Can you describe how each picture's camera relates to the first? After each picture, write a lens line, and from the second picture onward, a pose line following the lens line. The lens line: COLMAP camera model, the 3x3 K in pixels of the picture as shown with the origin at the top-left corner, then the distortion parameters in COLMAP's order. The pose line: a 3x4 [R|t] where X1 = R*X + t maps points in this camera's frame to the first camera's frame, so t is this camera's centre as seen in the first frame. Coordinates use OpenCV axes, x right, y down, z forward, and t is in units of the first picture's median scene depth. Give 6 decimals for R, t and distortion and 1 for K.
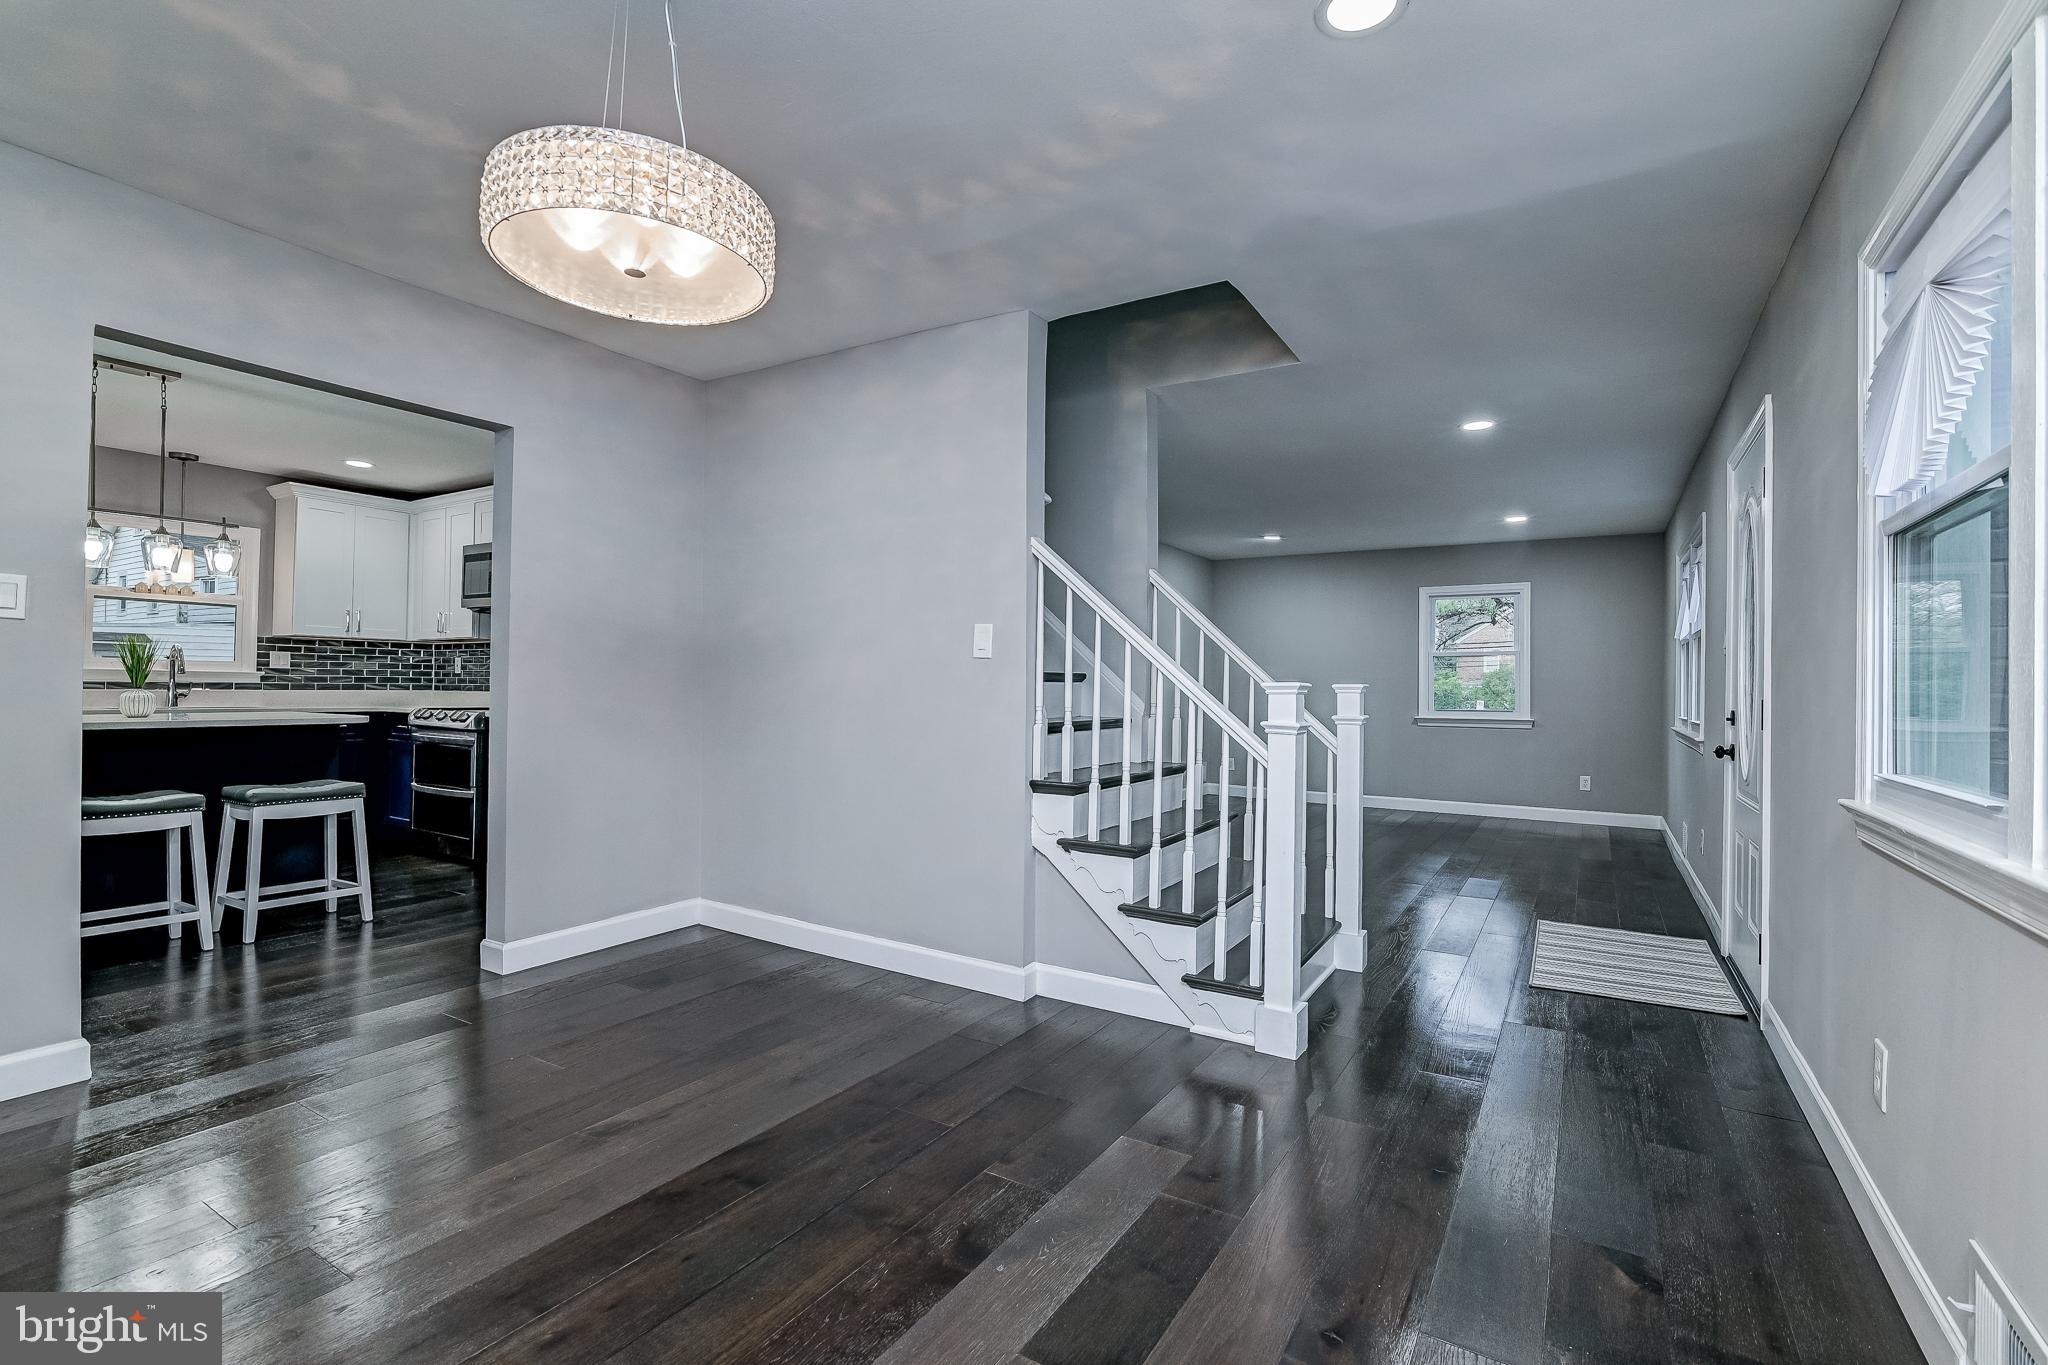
lens RADIAL K [[951.1, 0, 1024.0], [0, 951.1, 682.5], [0, 0, 1]] dist [-0.002054, -0.000412]
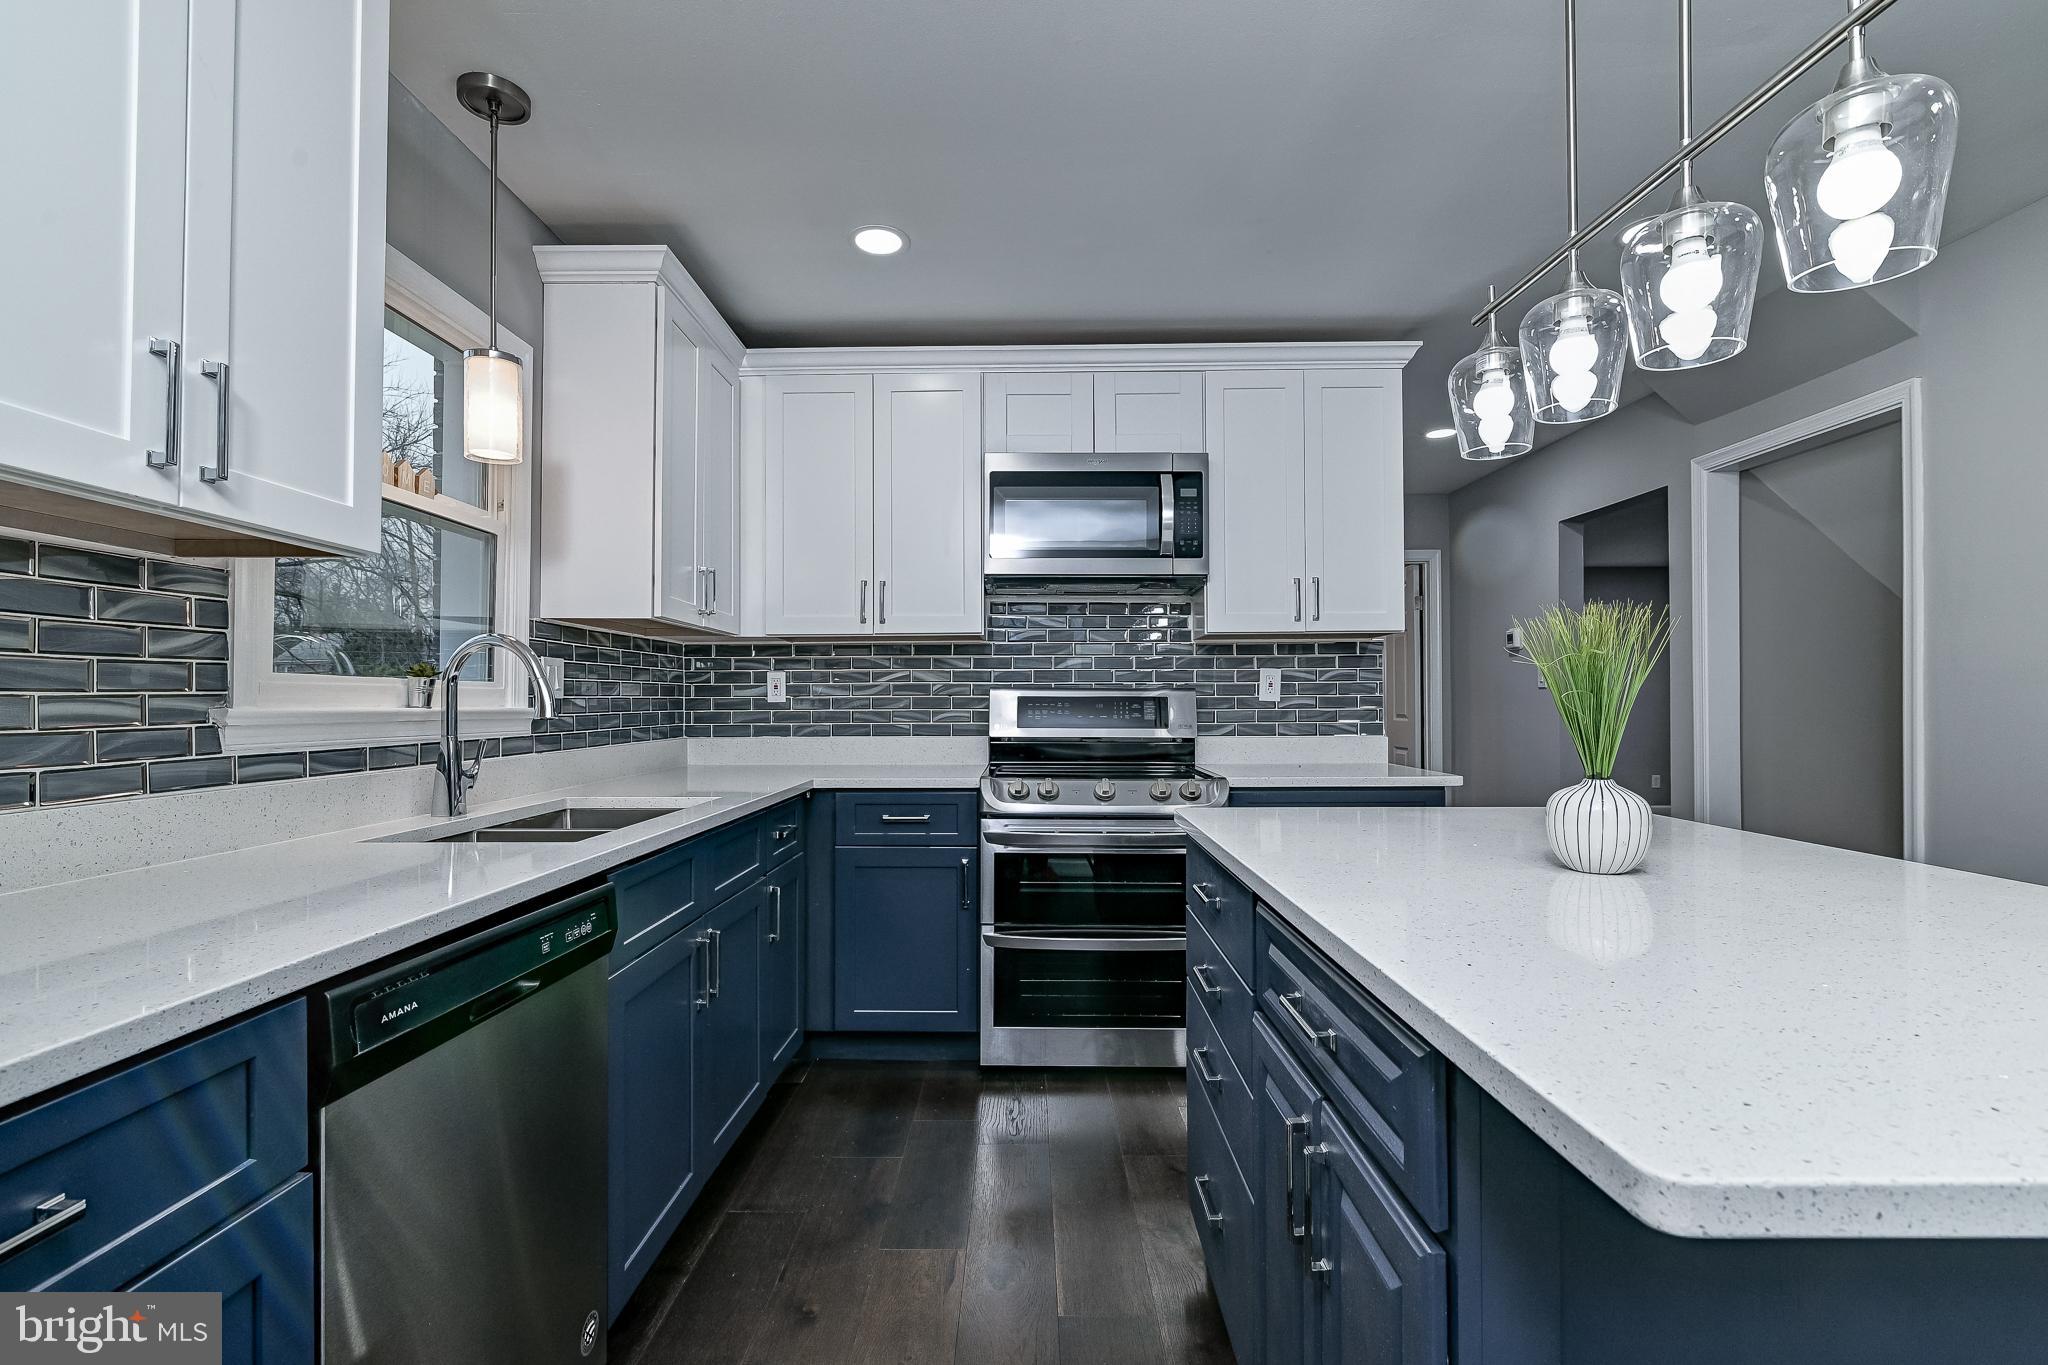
lens RADIAL K [[914.1, 0, 1024.0], [0, 914.1, 682.5], [0, 0, 1]] dist [-0.001390, -0.000150]
pose [[0.859529, -0.005543, 0.511056, -0.815229], [0.011722, 0.999892, -0.008870, -0.016121], [-0.510952, 0.013615, 0.859501, 0.563278]]
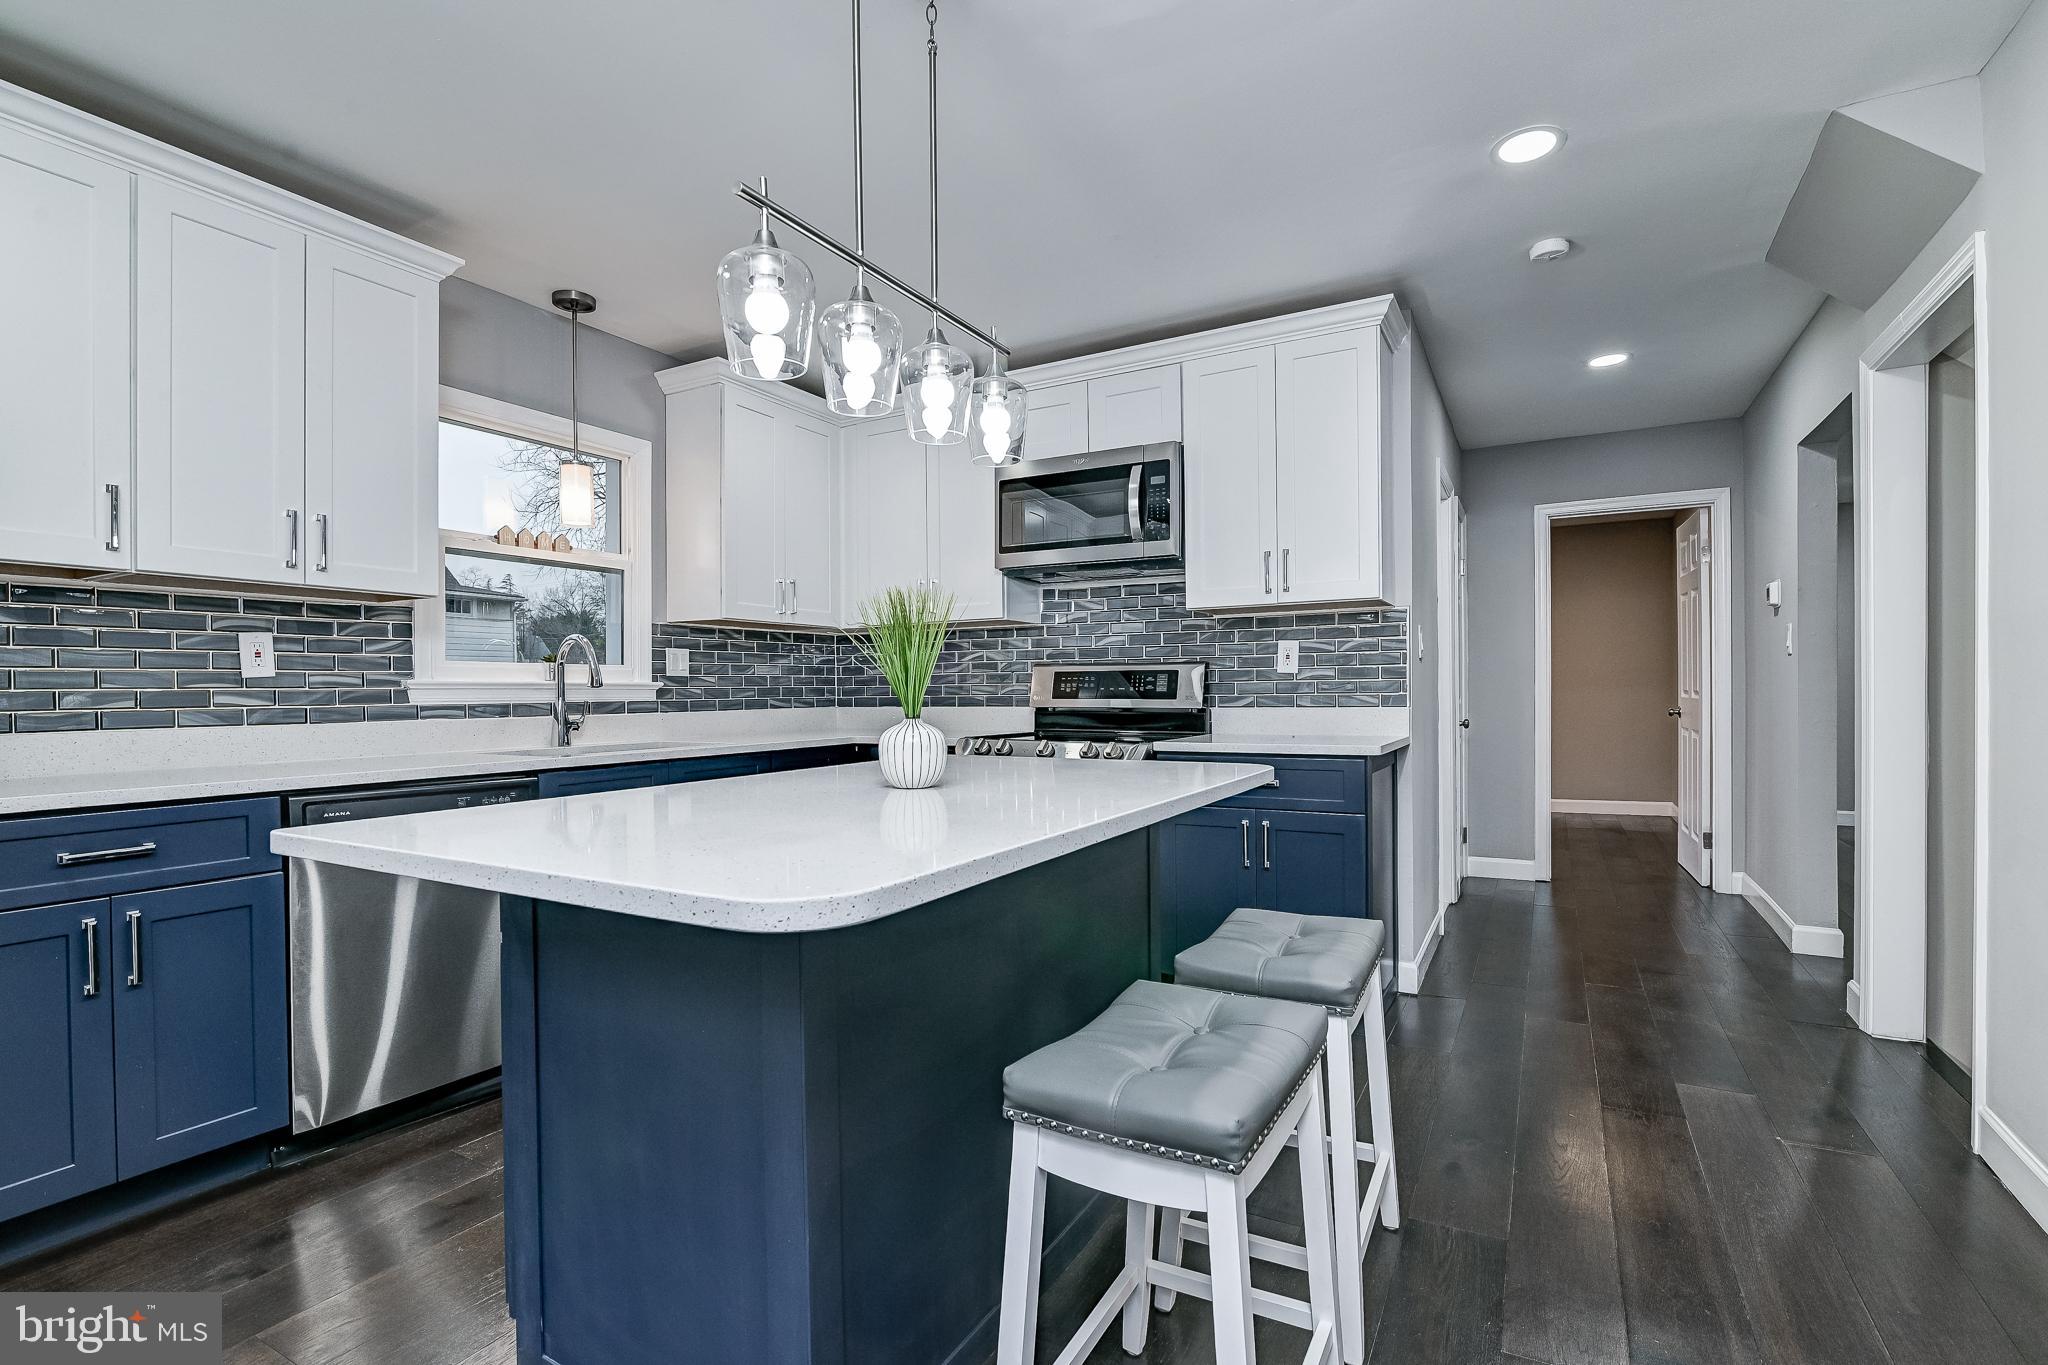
lens RADIAL K [[951.1, 0, 1024.0], [0, 951.1, 682.5], [0, 0, 1]] dist [-0.002054, -0.000412]
pose [[0.998969, -0.022471, 0.039450, -0.592392], [0.022536, 0.999745, -0.001196, -0.005368], [-0.039414, 0.002084, 0.999221, 0.393481]]
